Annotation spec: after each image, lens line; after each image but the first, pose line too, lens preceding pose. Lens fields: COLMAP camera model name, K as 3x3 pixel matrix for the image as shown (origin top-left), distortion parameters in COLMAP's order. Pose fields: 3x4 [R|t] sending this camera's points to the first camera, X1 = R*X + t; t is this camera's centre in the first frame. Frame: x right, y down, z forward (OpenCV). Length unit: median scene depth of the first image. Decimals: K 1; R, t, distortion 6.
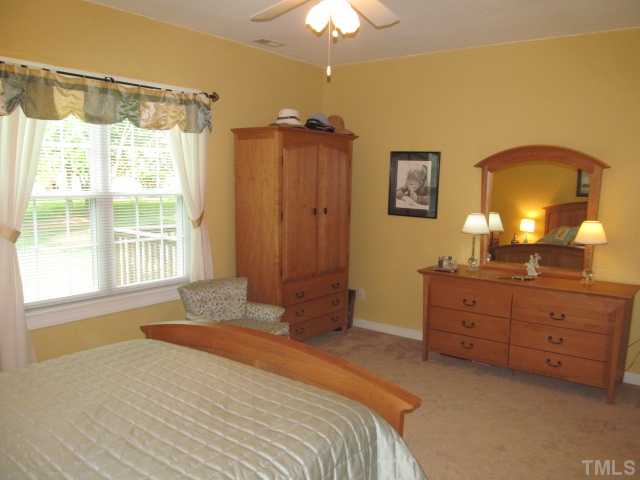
lens RADIAL K [[545.5, 0, 321.5], [0, 545.5, 240.4], [0, 0, 1]] dist [-0.014096, -0.001933]
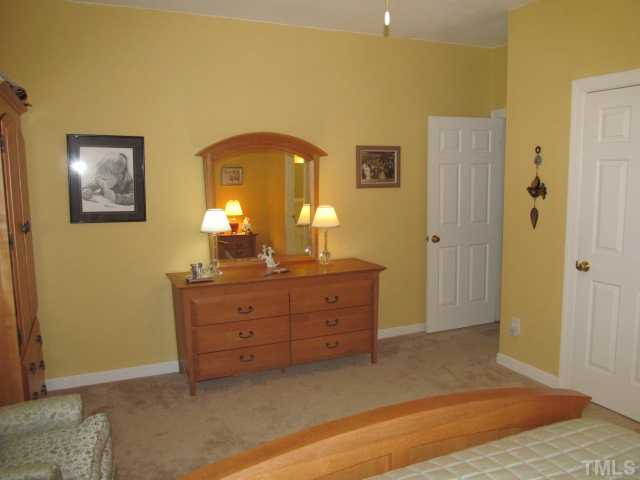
lens RADIAL K [[580.6, 0, 320.4], [0, 580.6, 240.8], [0, 0, 1]] dist [-0.019421, -0.004546]
pose [[0.464750, -0.114562, 0.877999, -0.442863], [0.124447, 0.990203, 0.063329, -0.035593], [-0.876653, 0.079833, 0.474454, 0.404734]]
